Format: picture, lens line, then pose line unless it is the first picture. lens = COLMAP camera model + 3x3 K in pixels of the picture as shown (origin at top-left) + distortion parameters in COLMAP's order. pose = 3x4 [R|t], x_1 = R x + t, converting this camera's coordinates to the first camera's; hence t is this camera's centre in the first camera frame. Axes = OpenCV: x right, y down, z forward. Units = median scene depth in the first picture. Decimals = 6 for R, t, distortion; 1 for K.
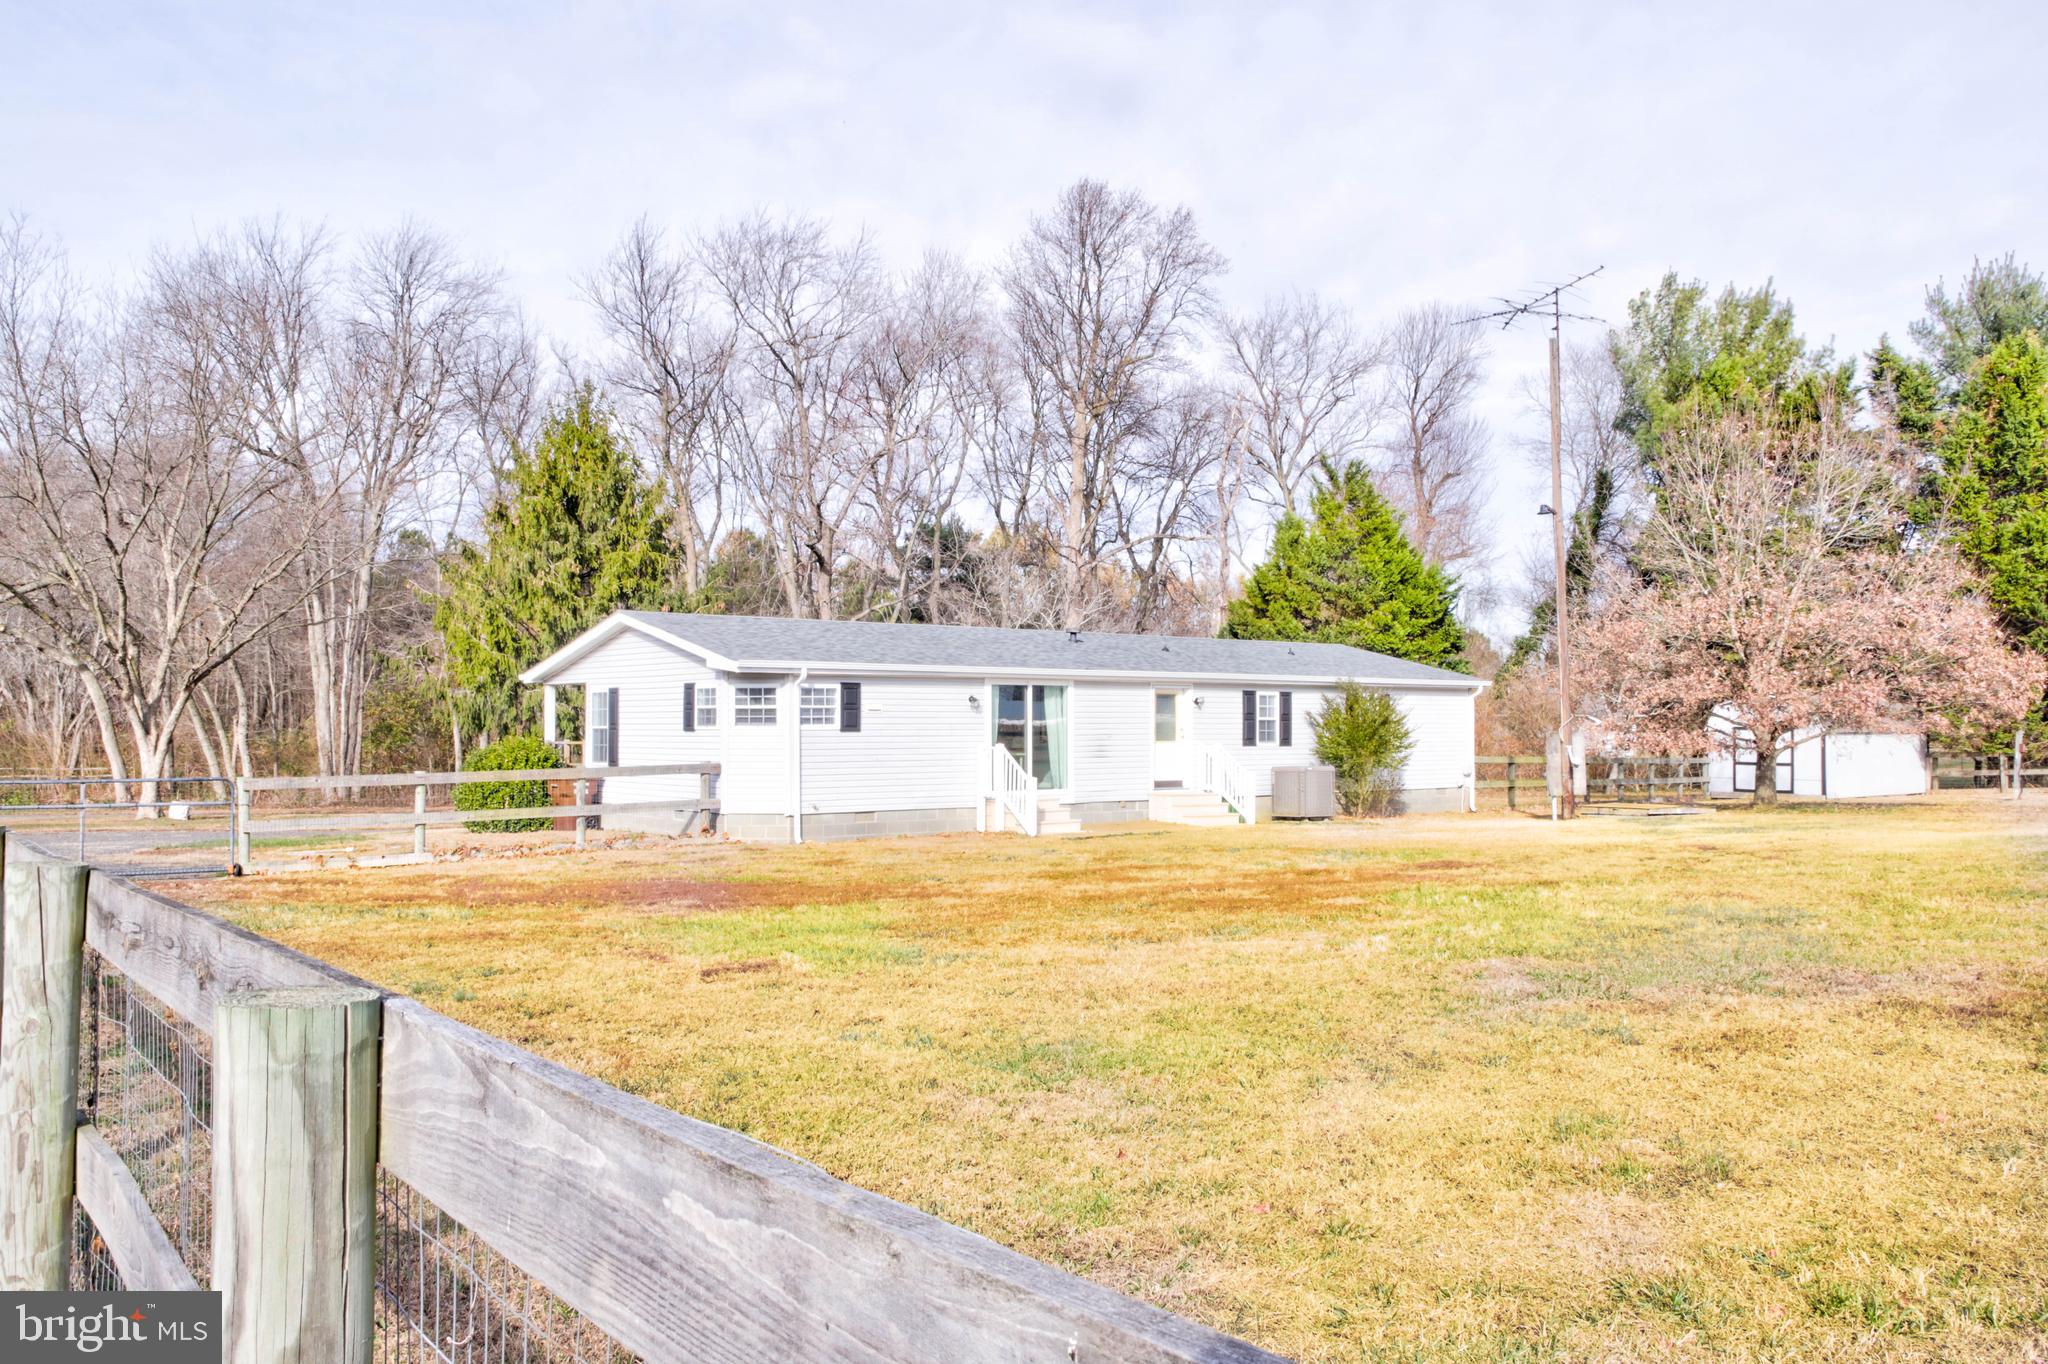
lens RADIAL K [[1649.7, 0, 1024.0], [0, 1649.7, 682.0], [0, 0, 1]] dist [-0.107865, 0.122862]
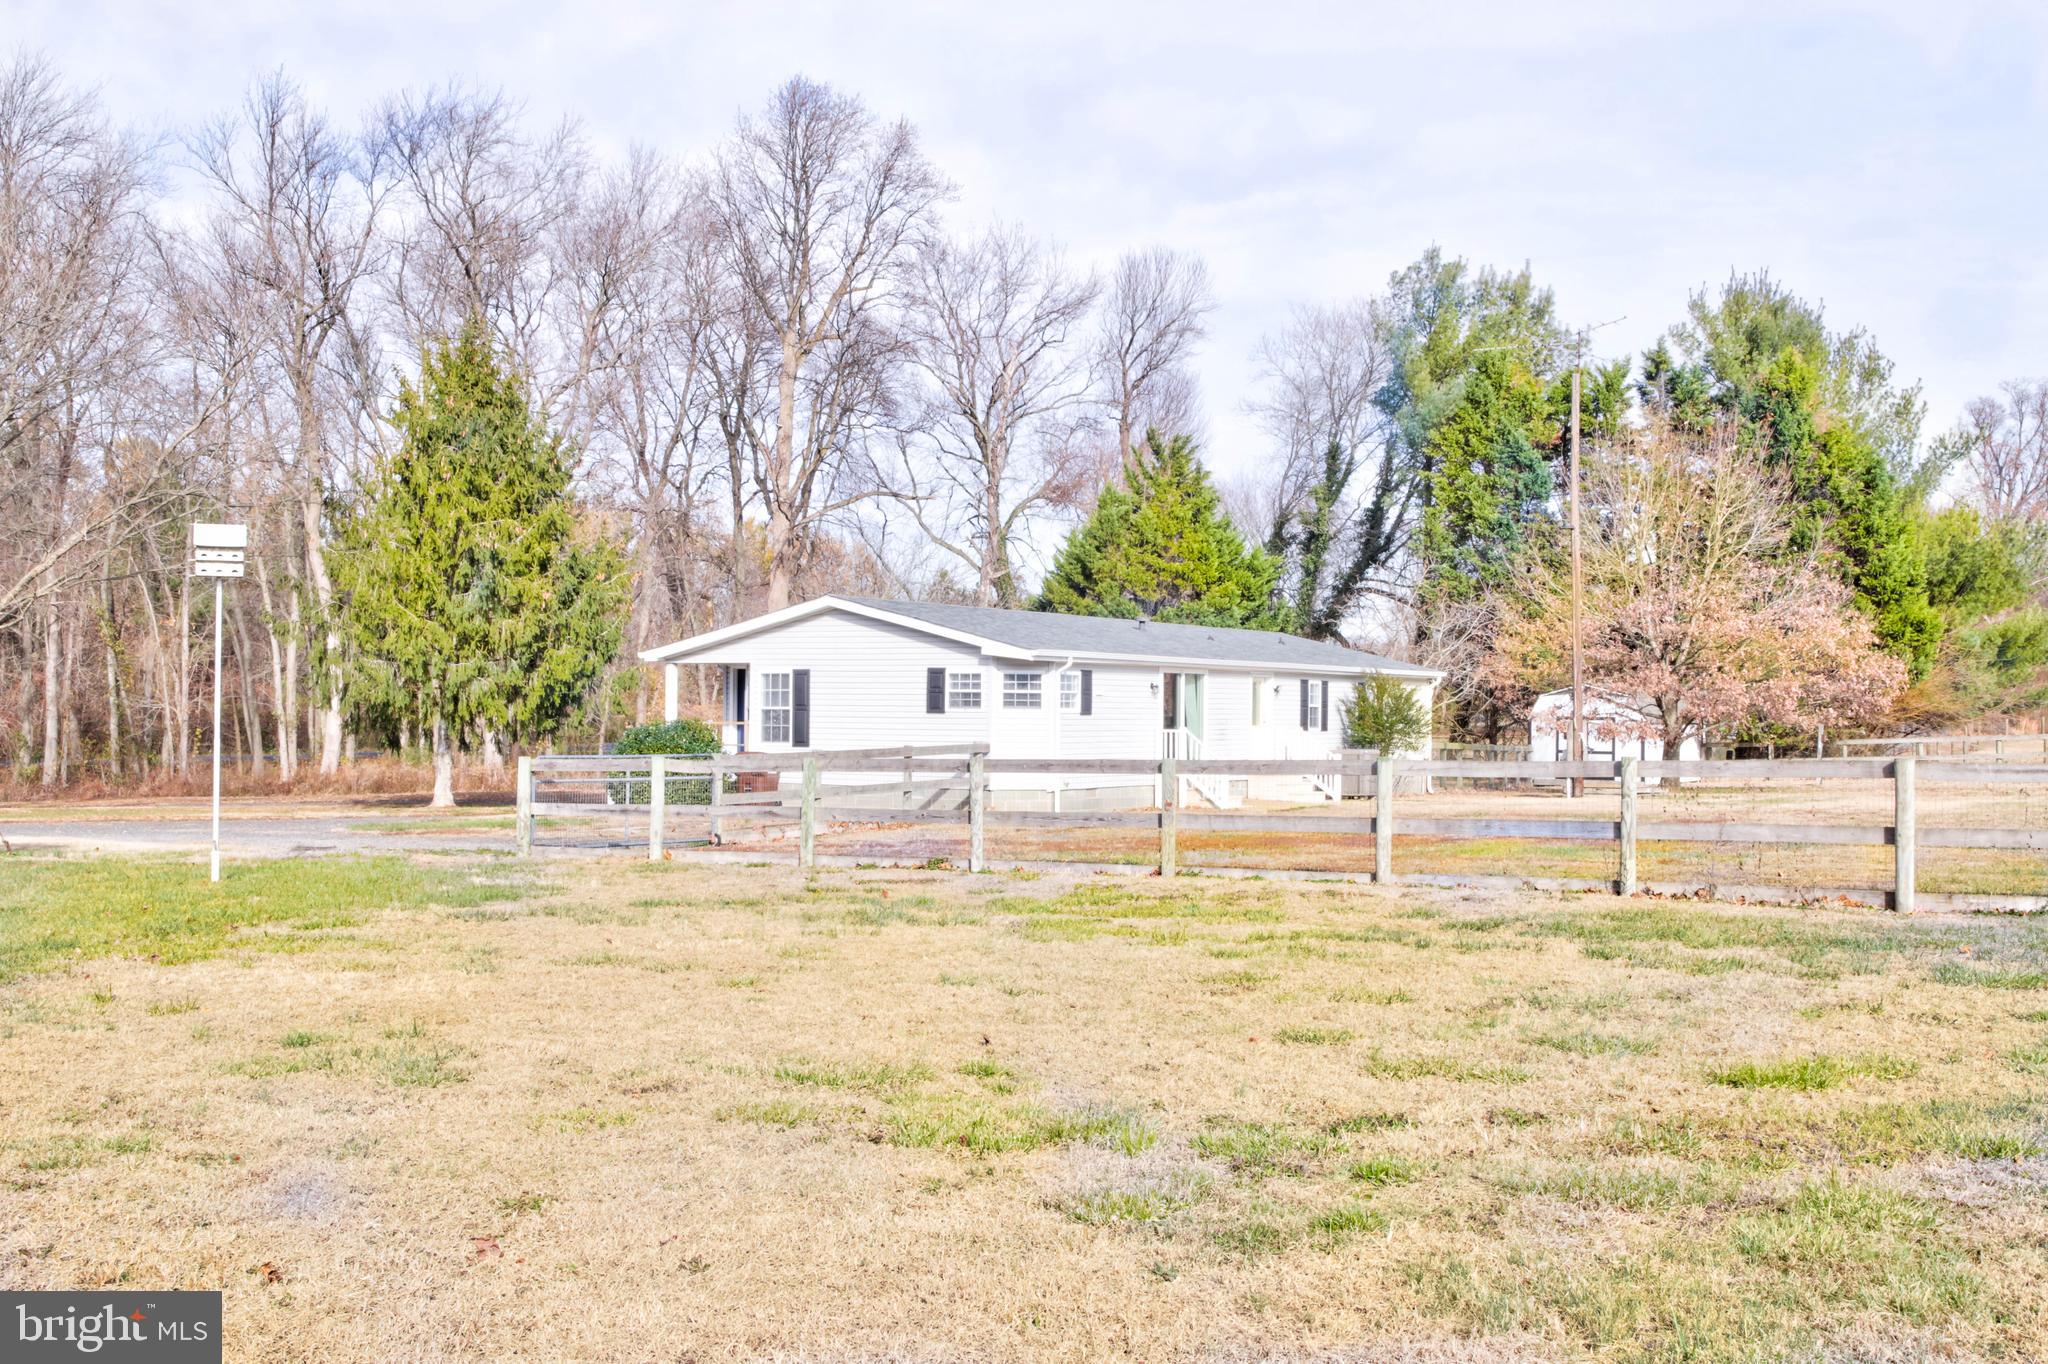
lens RADIAL K [[2173.5, 0, 1024.0], [0, 2173.5, 682.0], [0, 0, 1]] dist [-0.079387, 0.172849]
pose [[0.942493, 0.014260, 0.333922, -0.515649], [-0.019551, 0.999731, 0.012488, -0.007304], [-0.333654, -0.018299, 0.942518, -0.283094]]
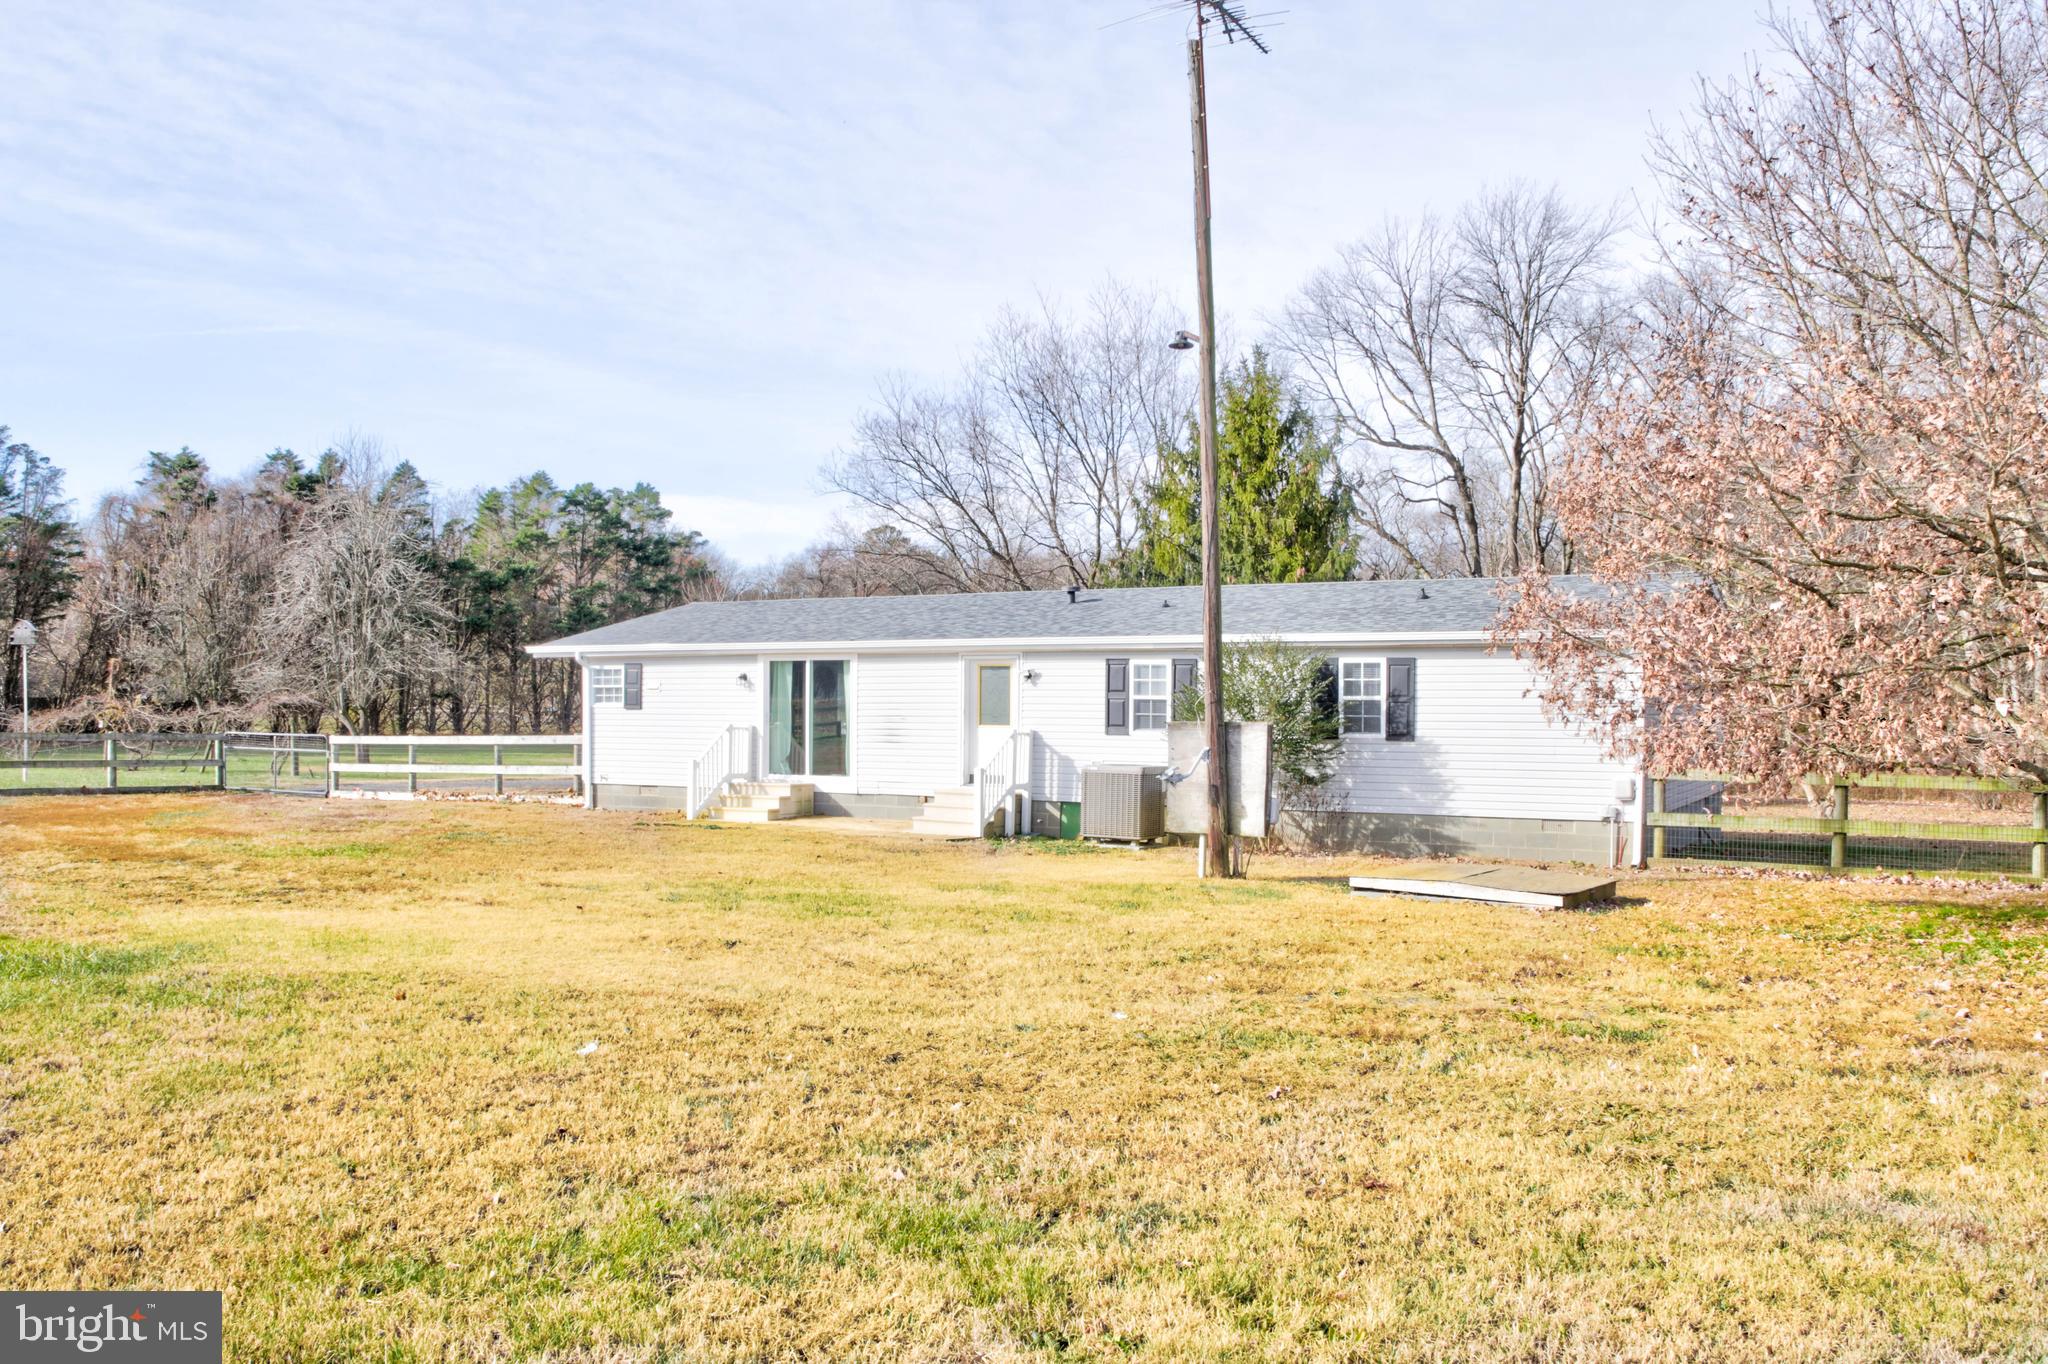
lens RADIAL K [[1649.7, 0, 1024.0], [0, 1649.7, 682.0], [0, 0, 1]] dist [-0.107865, 0.122862]
pose [[0.362096, -0.009235, -0.932095, 0.806235], [0.020543, 0.999787, -0.001925, 0.016212], [0.931914, -0.018450, 0.362209, 0.701238]]
